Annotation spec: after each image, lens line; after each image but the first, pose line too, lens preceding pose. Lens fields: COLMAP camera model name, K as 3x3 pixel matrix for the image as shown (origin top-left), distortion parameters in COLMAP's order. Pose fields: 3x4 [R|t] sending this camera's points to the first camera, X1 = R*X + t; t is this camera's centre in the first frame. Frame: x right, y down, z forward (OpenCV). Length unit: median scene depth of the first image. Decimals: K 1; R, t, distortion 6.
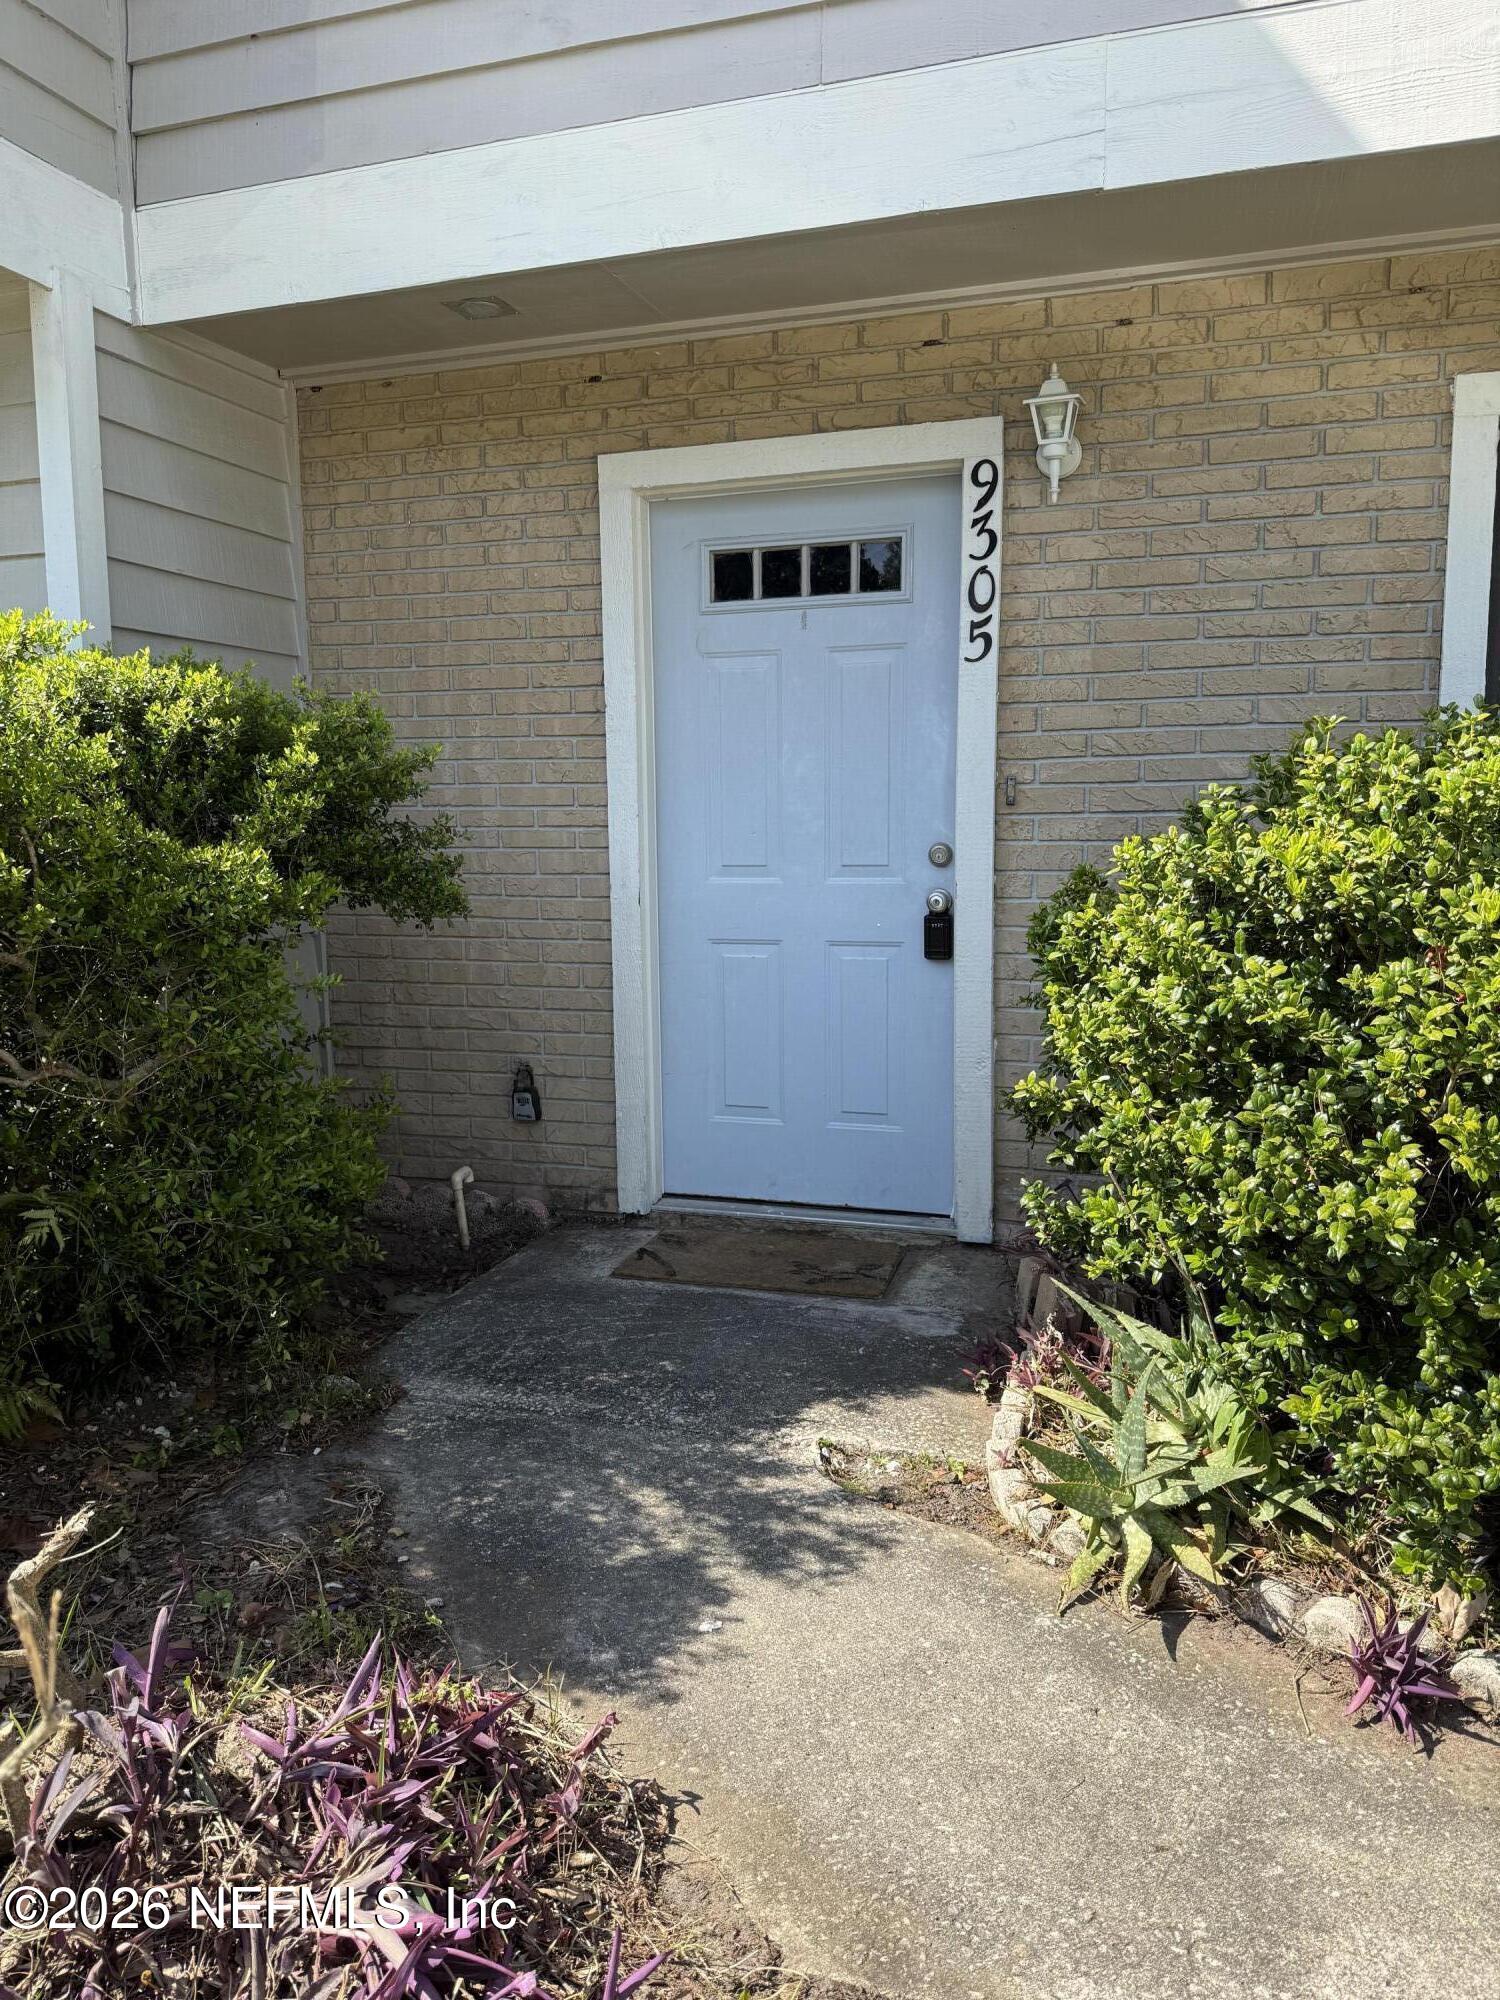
lens RADIAL K [[1383.5, 0, 750.0], [0, 1383.5, 1000.0], [0, 0, 1]] dist [0.094578, -0.173707]
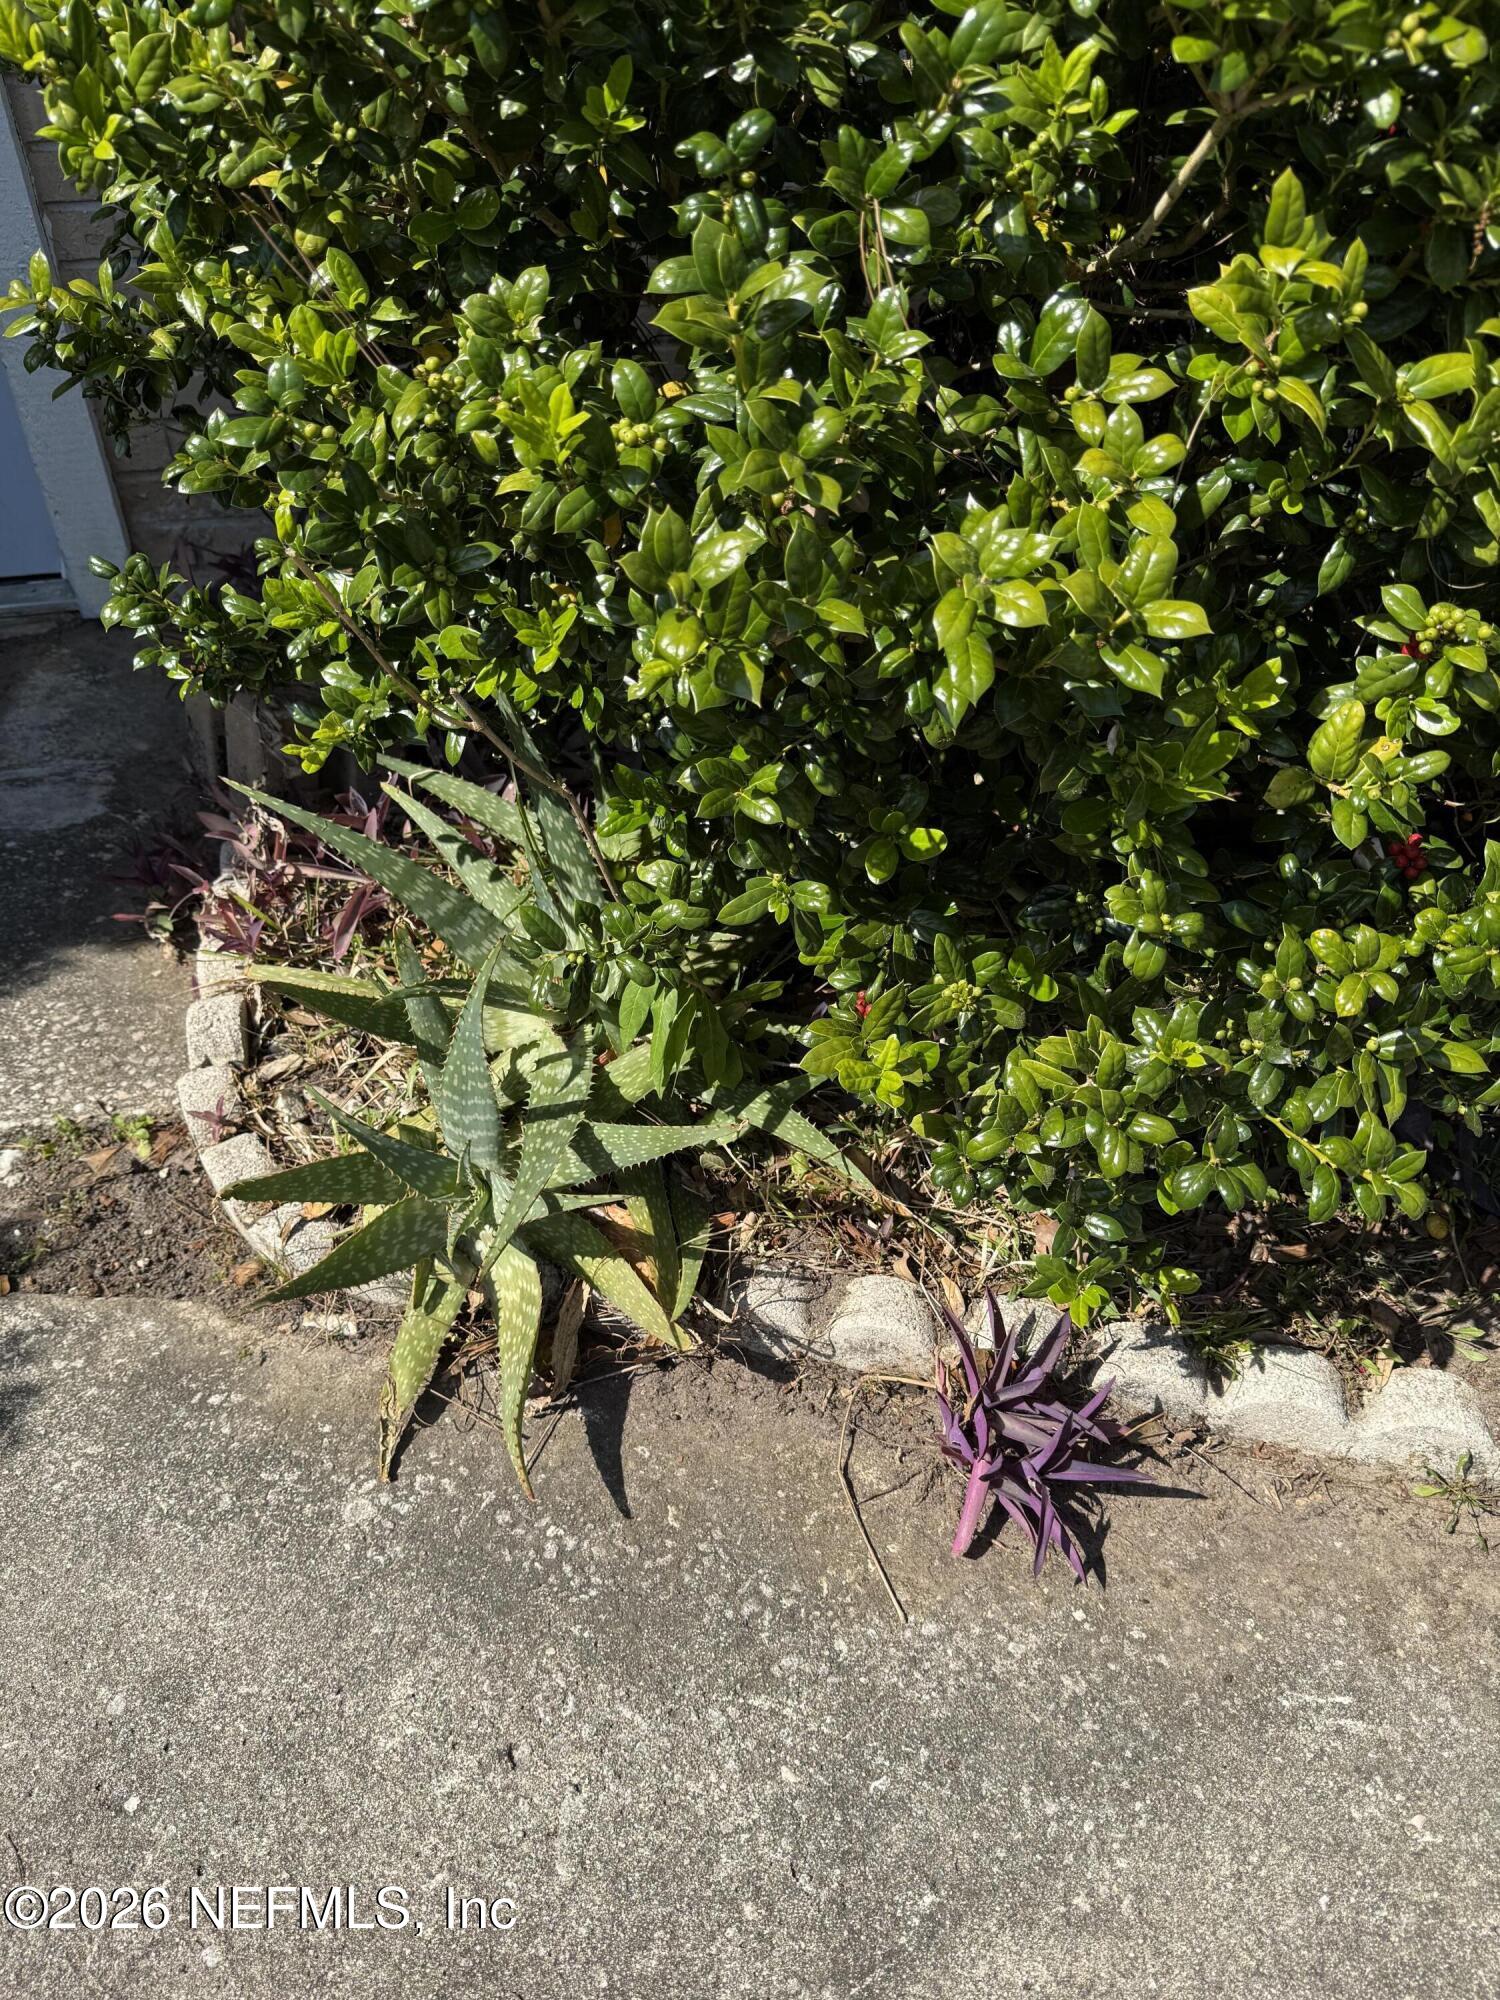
lens RADIAL K [[1454.3, 0, 751.9], [0, 1454.3, 1028.3], [0, 0, 1]] dist [0.001733, -0.000292]
pose [[0.862637, -0.304507, 0.403896, 0.132739], [0.061593, 0.855787, 0.513649, 0.036876], [-0.502059, -0.418216, 0.756989, 0.472545]]
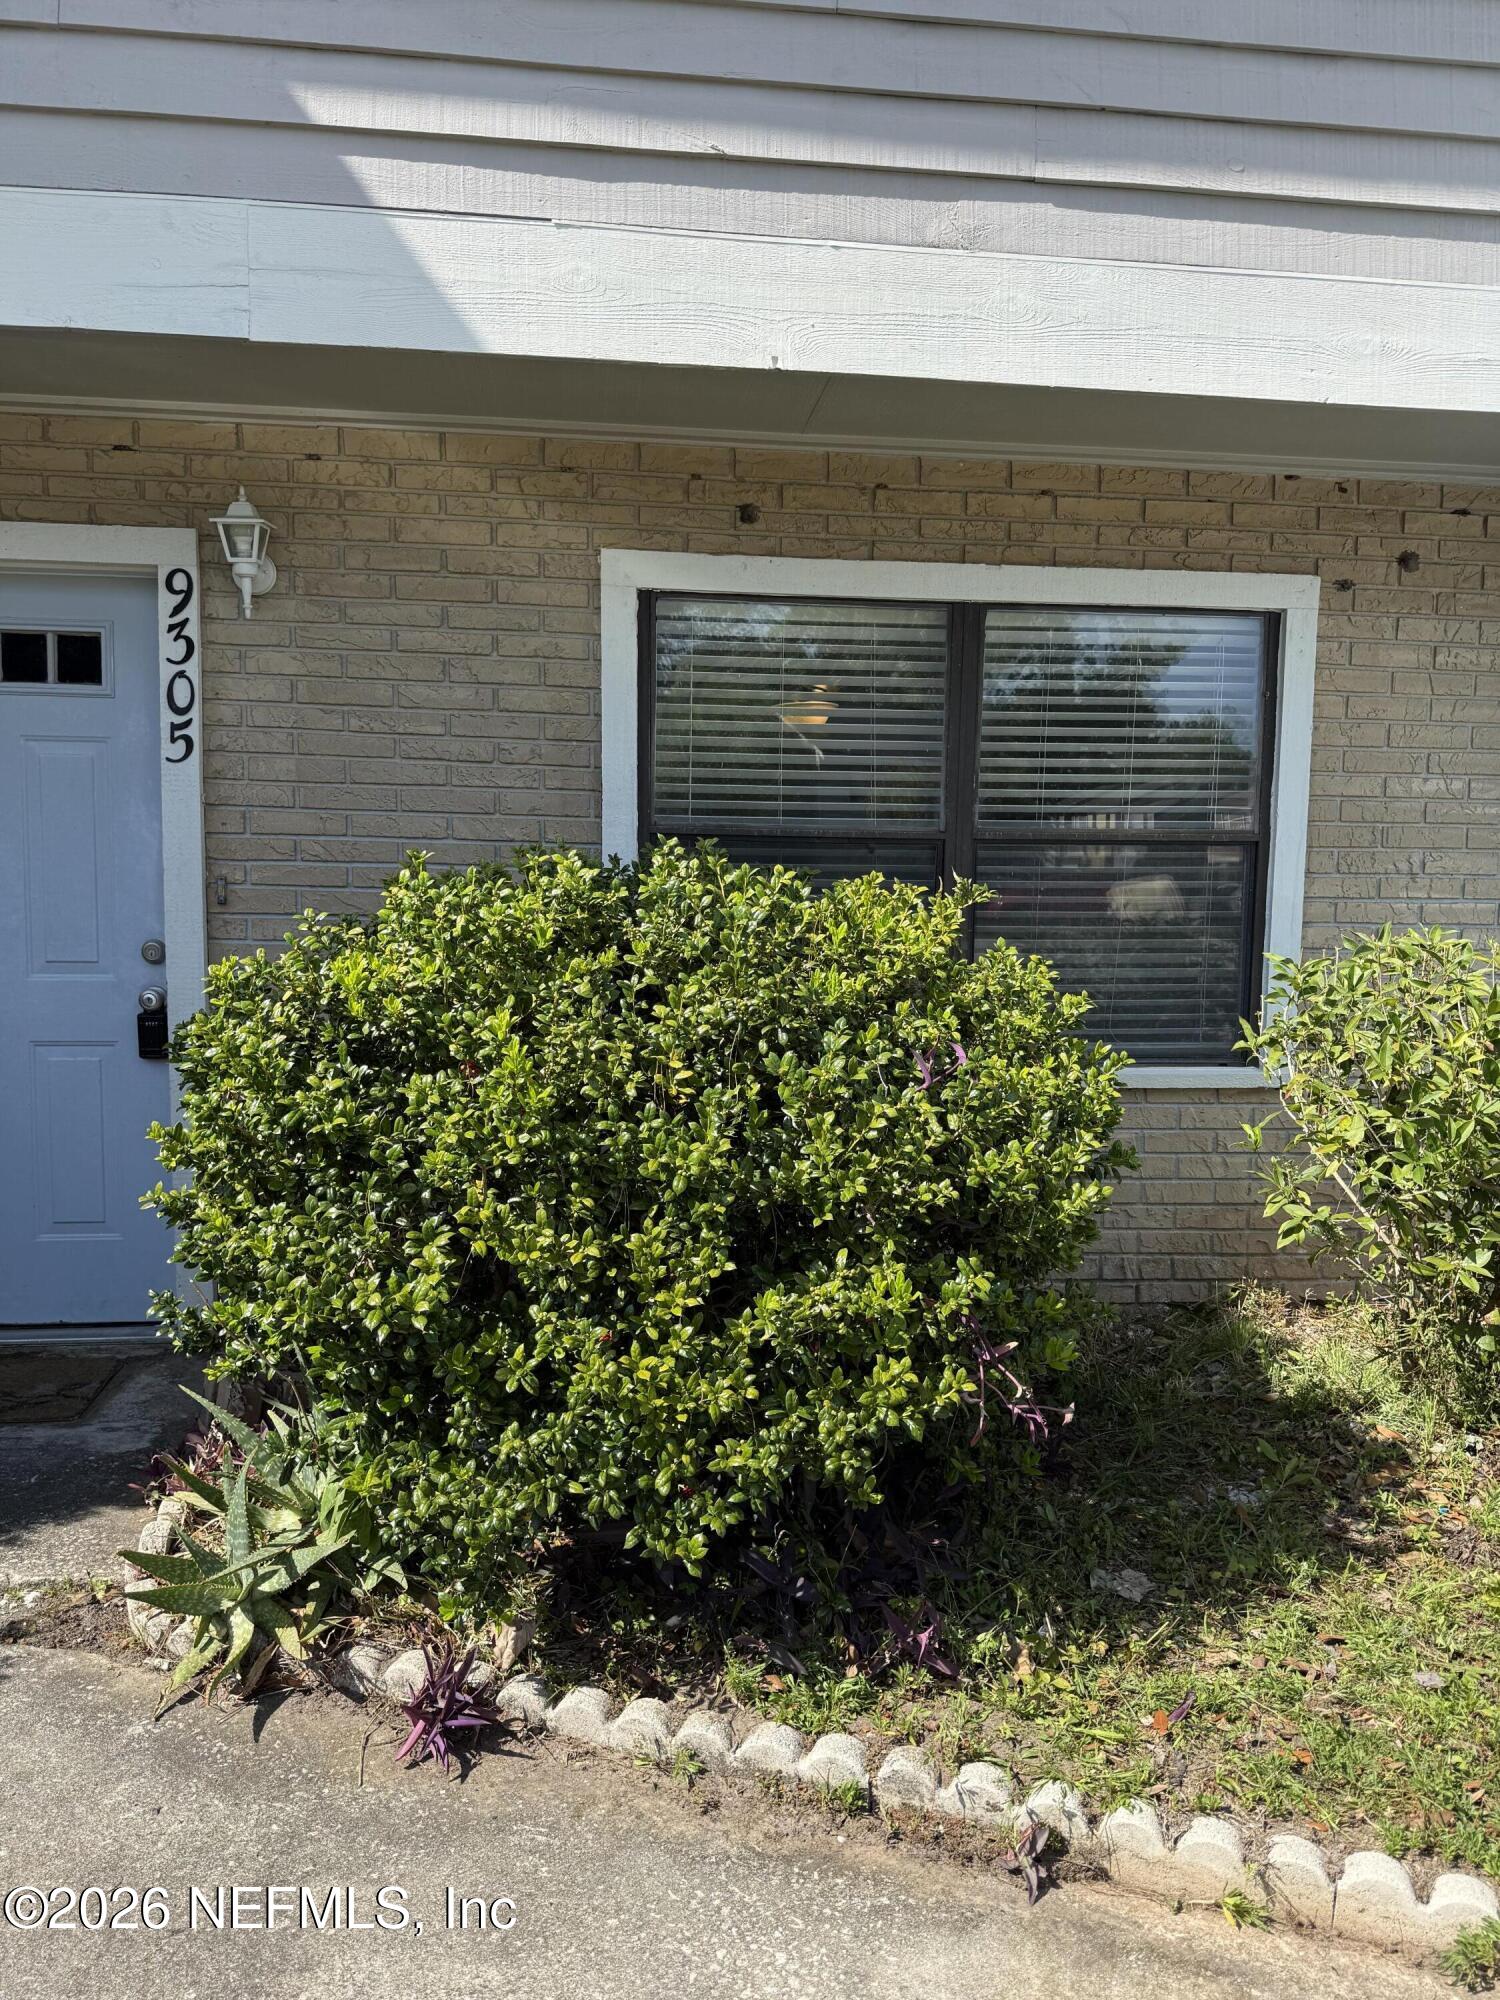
lens RADIAL K [[1383.5, 0, 750.0], [0, 1383.5, 1000.0], [0, 0, 1]] dist [0.094578, -0.173707]
pose [[0.909868, -0.011469, 0.414740, 0.154223], [0.032075, 0.998571, -0.042752, -0.021127], [-0.413657, 0.052201, 0.908935, -0.102117]]
